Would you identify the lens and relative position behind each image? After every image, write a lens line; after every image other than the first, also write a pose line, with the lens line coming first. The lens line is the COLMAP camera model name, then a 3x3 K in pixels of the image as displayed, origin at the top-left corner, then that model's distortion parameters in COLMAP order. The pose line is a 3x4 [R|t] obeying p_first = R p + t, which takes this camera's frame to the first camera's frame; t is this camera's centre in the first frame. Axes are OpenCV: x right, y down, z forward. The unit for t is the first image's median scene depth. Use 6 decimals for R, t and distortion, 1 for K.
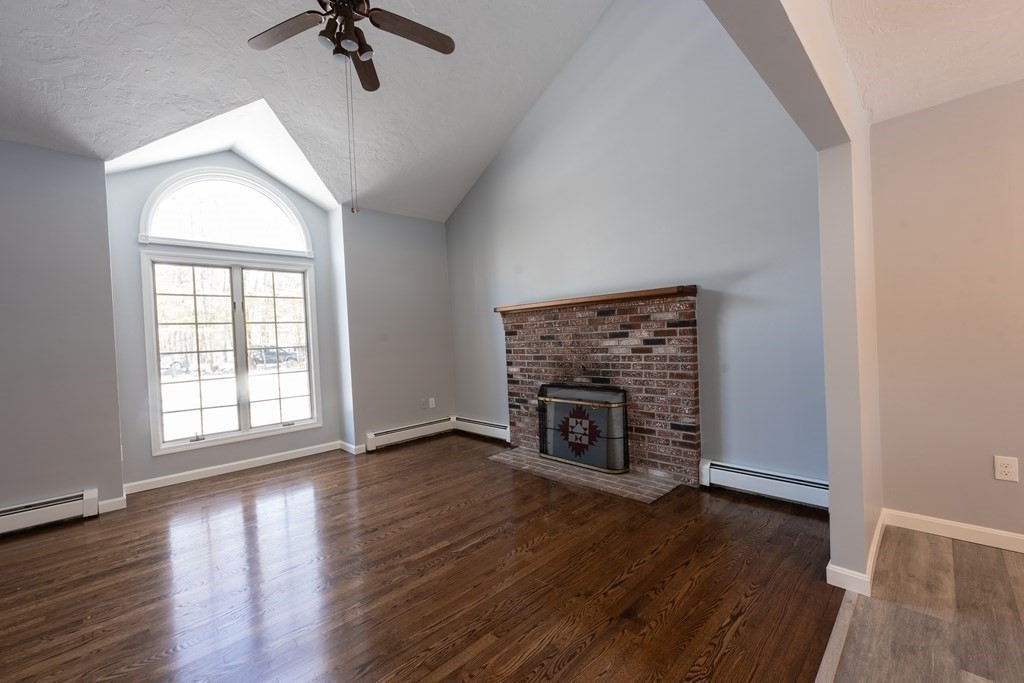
lens RADIAL K [[413.7, 0, 511.4], [0, 413.7, 338.6], [0, 0, 1]] dist [-0.004102, -0.000564]
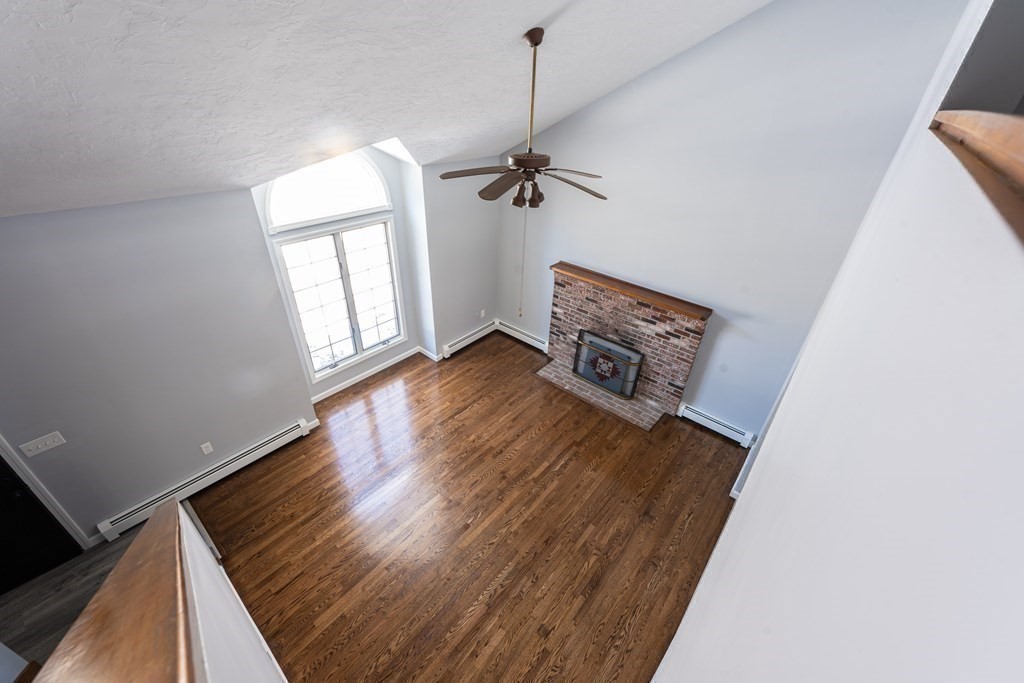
lens RADIAL K [[413.7, 0, 512.0], [0, 413.7, 338.6], [0, 0, 1]] dist [-0.004102, -0.000564]
pose [[0.991093, 0.020294, 0.131617, -0.369330], [-0.085490, 0.854745, 0.511960, -0.604855], [-0.102109, -0.518652, 0.848866, -0.182306]]
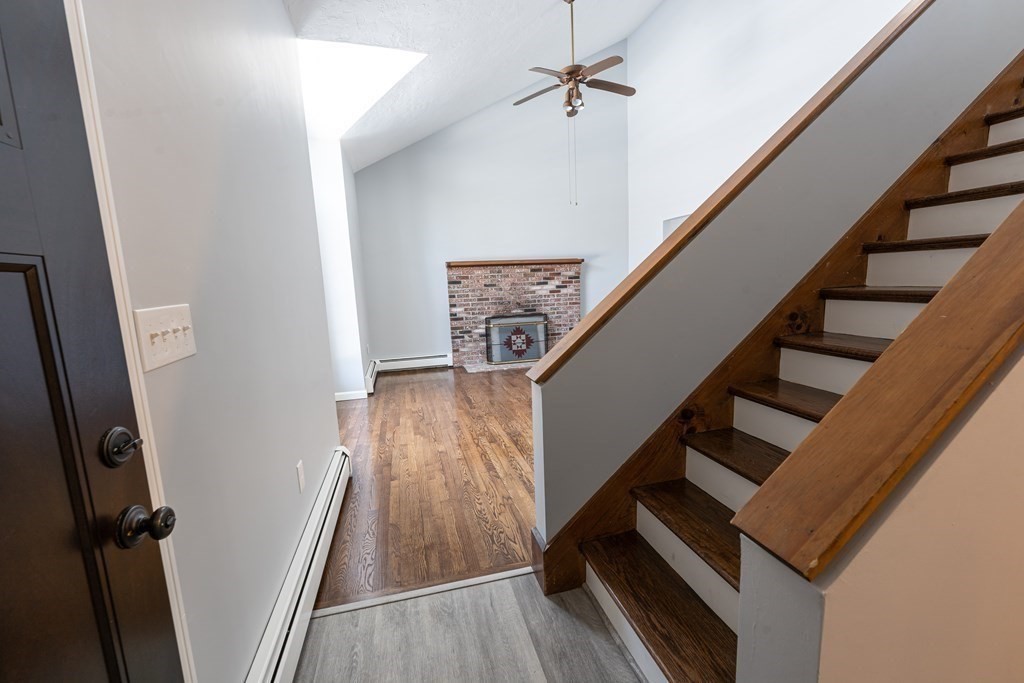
lens RADIAL K [[413.7, 0, 517.0], [0, 413.7, 334.0], [0, 0, 1]] dist [-0.004102, -0.000564]
pose [[0.480652, -0.081519, 0.873114, -1.271608], [0.023692, 0.996513, 0.079998, 0.059651], [-0.876591, -0.017765, 0.480908, 0.220152]]
